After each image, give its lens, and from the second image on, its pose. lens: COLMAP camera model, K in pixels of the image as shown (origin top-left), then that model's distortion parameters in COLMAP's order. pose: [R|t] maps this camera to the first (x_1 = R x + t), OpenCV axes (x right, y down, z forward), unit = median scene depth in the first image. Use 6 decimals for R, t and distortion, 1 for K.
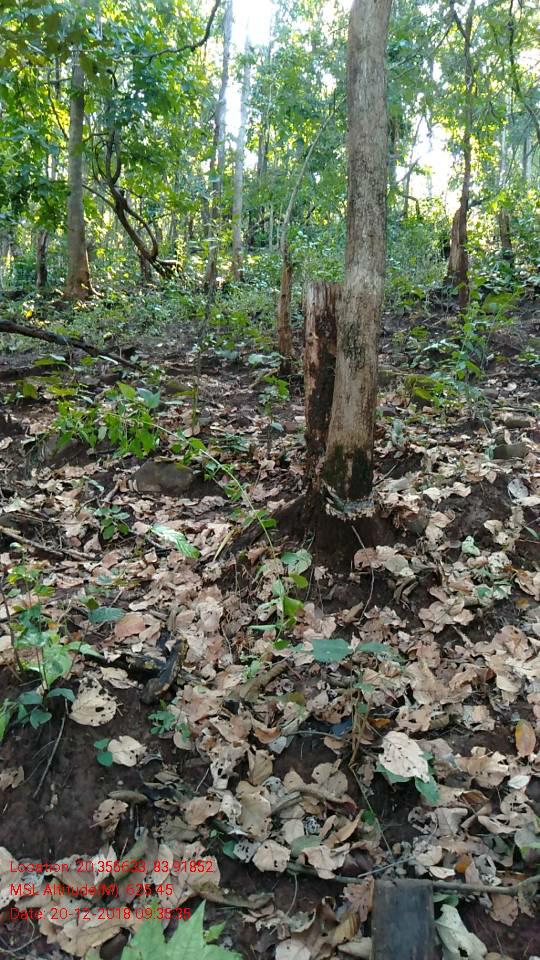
lens RADIAL K [[715.7, 0, 270.2], [0, 715.7, 482.5], [0, 0, 1]] dist [0.046007, -0.007742]
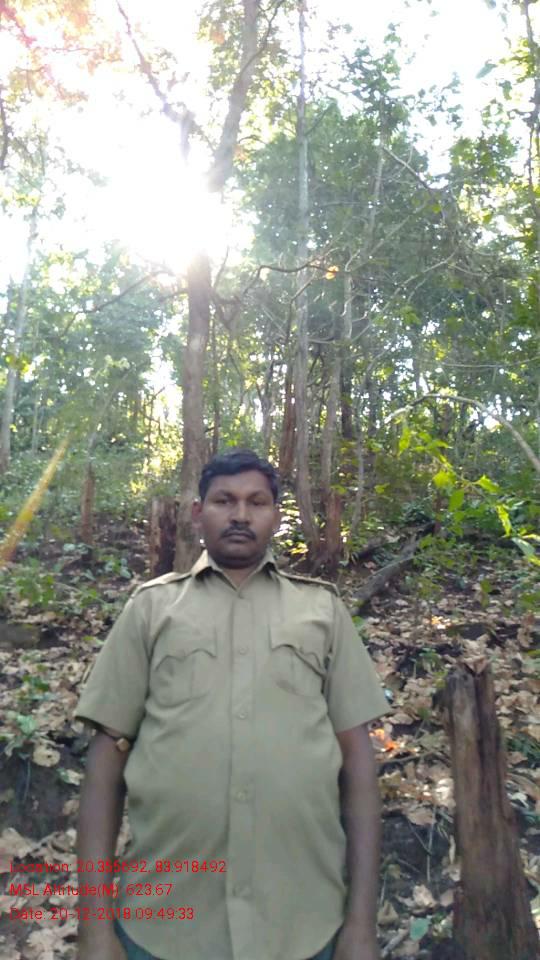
lens RADIAL K [[715.7, 0, 269.3], [0, 715.7, 480.7], [0, 0, 1]] dist [0.046007, -0.007742]
pose [[0.931282, 0.052783, 0.360454, -0.291159], [0.049204, 0.962156, -0.268020, 0.135359], [-0.360960, 0.267339, 0.893442, -0.556713]]
